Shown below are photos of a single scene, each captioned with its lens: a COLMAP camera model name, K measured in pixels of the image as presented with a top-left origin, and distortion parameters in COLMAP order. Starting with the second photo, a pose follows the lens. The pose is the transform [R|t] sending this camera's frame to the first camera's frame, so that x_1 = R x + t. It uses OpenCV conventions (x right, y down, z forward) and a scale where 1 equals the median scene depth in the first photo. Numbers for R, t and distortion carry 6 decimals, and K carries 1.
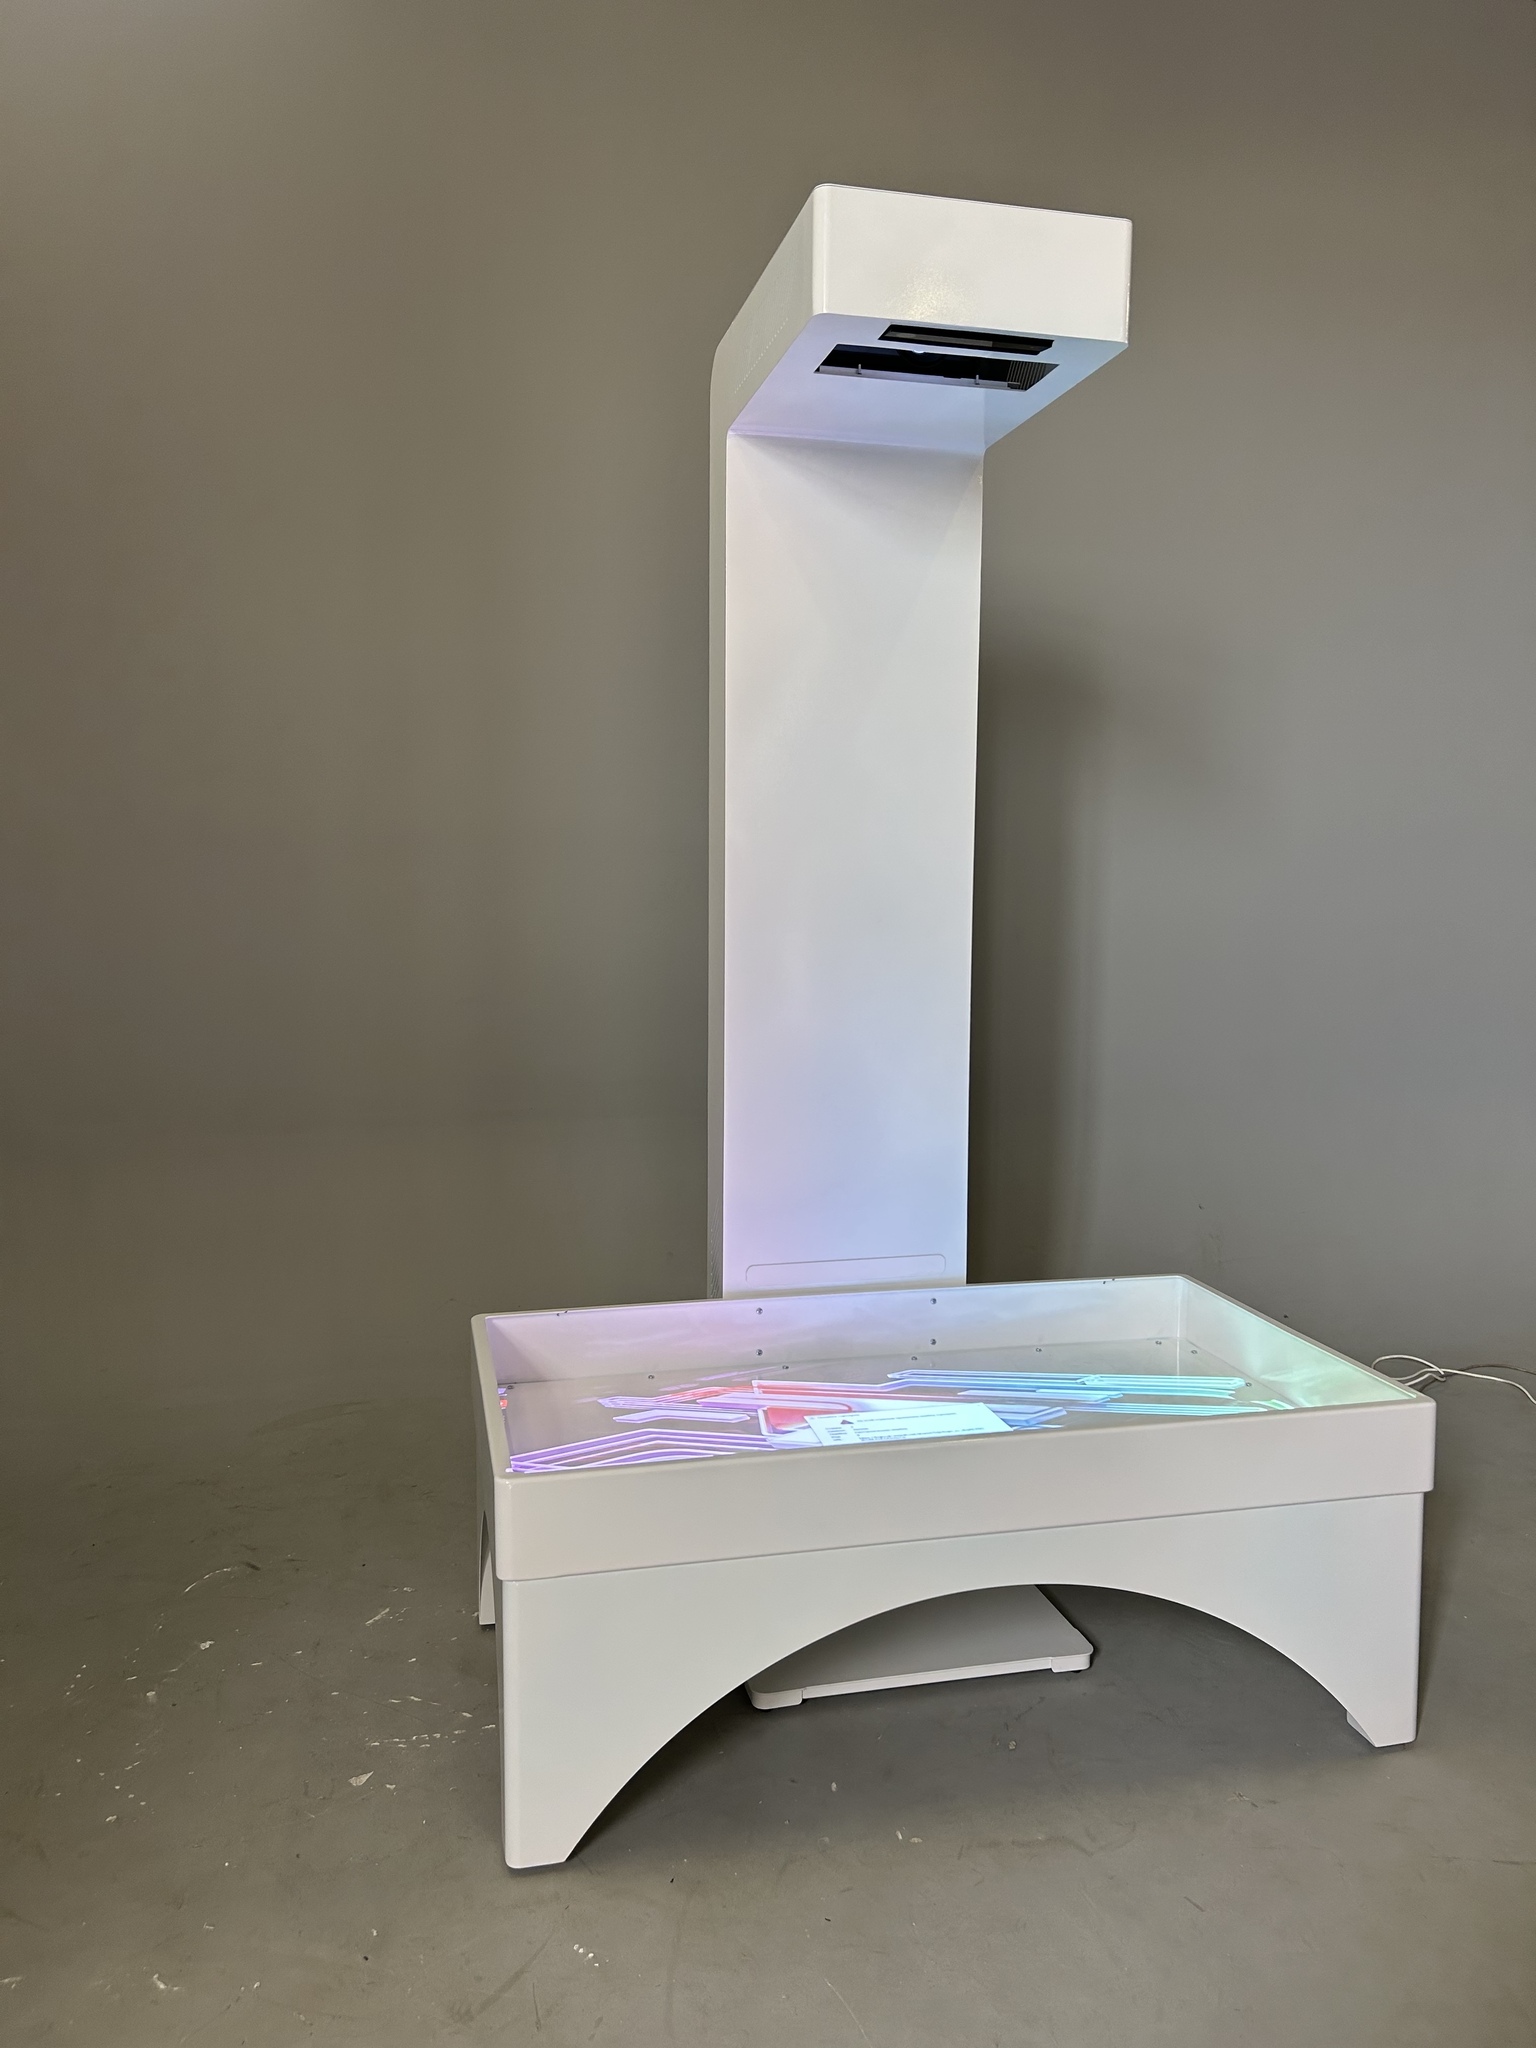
lens RADIAL K [[1521.5, 0, 769.9], [0, 1521.5, 1008.2], [0, 0, 1]] dist [0.022886, -0.023413]
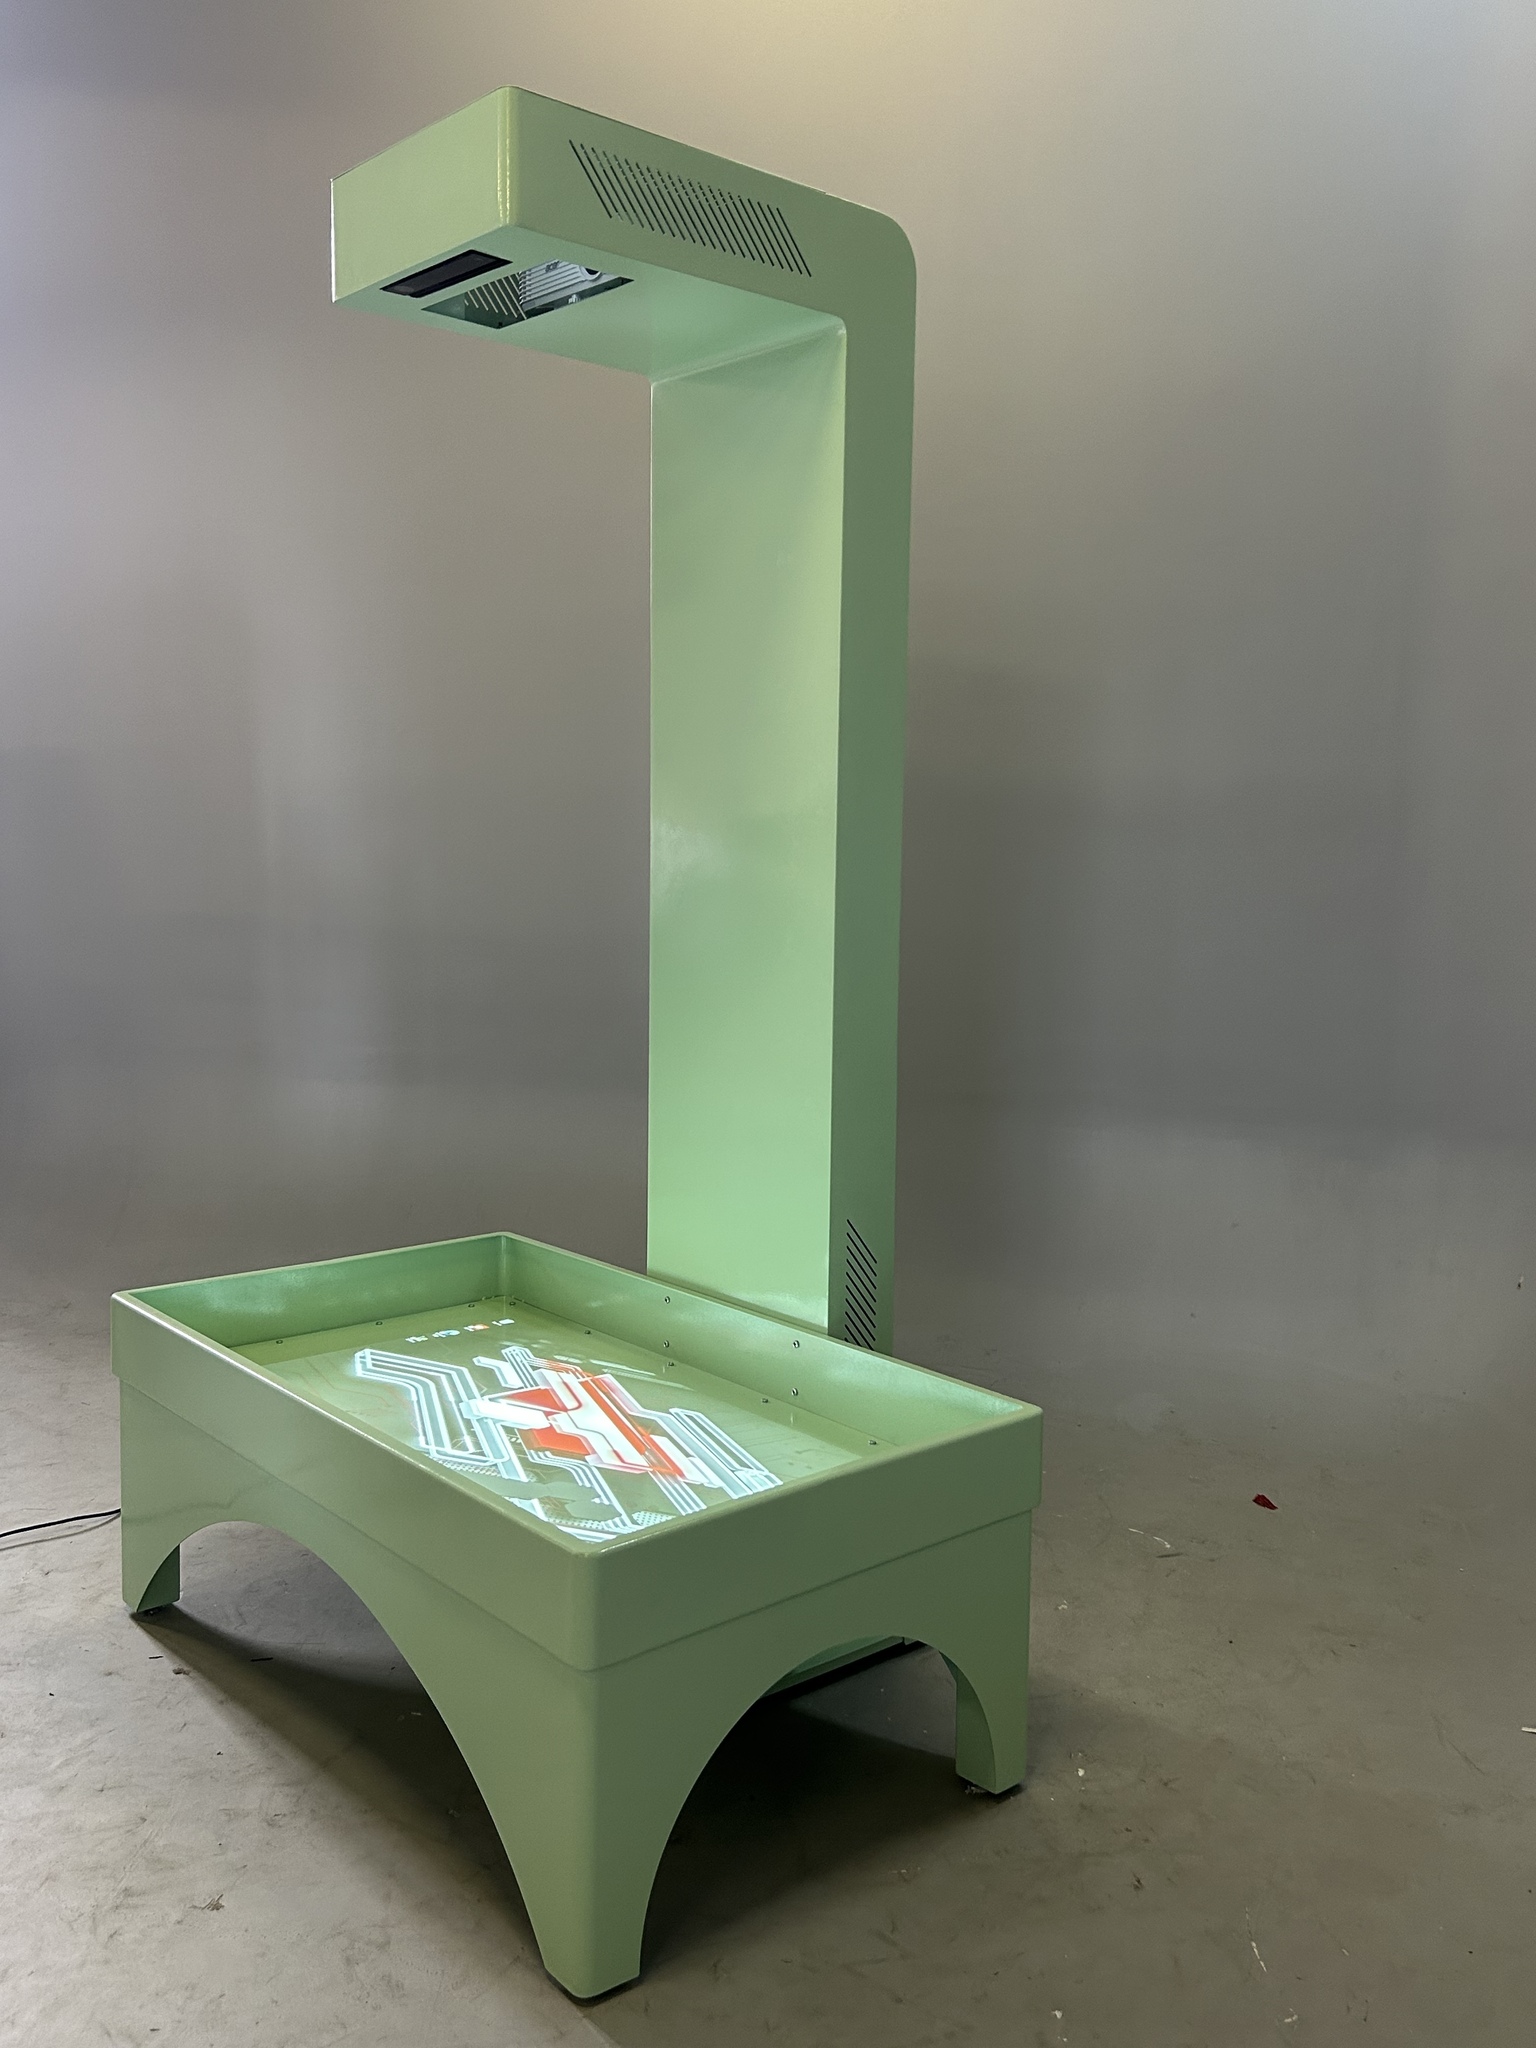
lens RADIAL K [[1794.3, 0, 808.0], [0, 1794.3, 998.6], [0, 0, 1]] dist [0.012987, 0.001377]
pose [[0.476664, 0.078145, -0.875605, 1.121146], [-0.086677, 0.995366, 0.041647, -0.046977], [0.874802, 0.056044, 0.481228, 0.605941]]
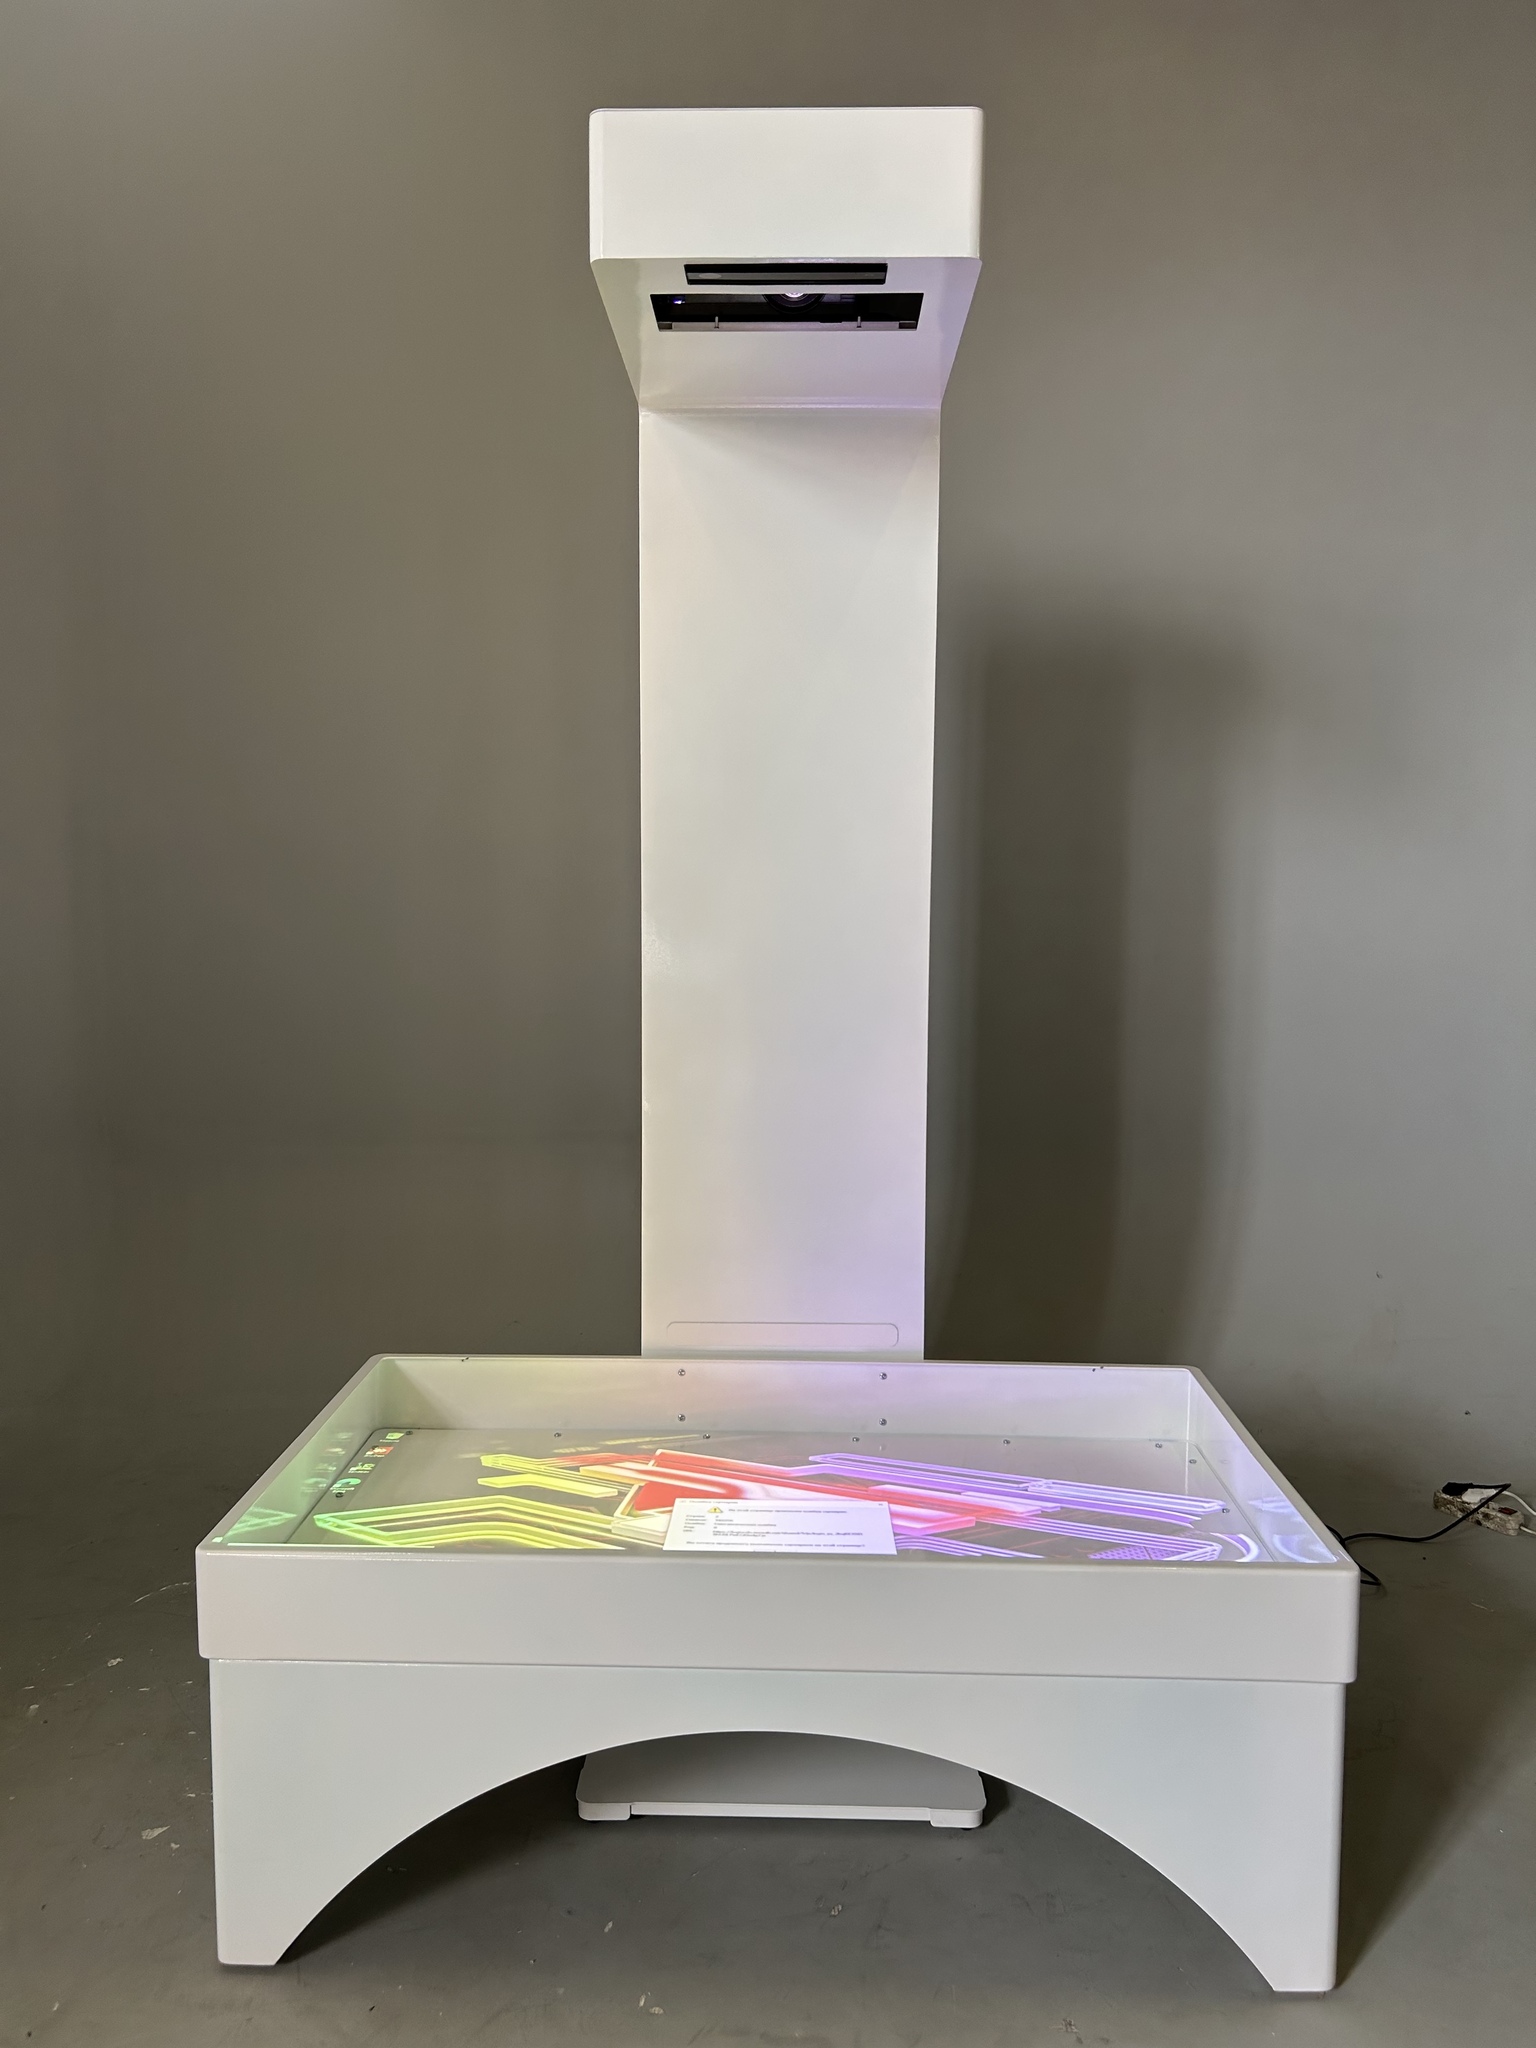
lens RADIAL K [[1521.5, 0, 755.9], [0, 1521.5, 1025.5], [0, 0, 1]] dist [0.022886, -0.023413]
pose [[0.964777, 0.021461, -0.262191, 0.307763], [-0.019341, 0.999756, 0.010663, -0.022637], [0.262356, -0.005216, 0.964957, 0.148559]]
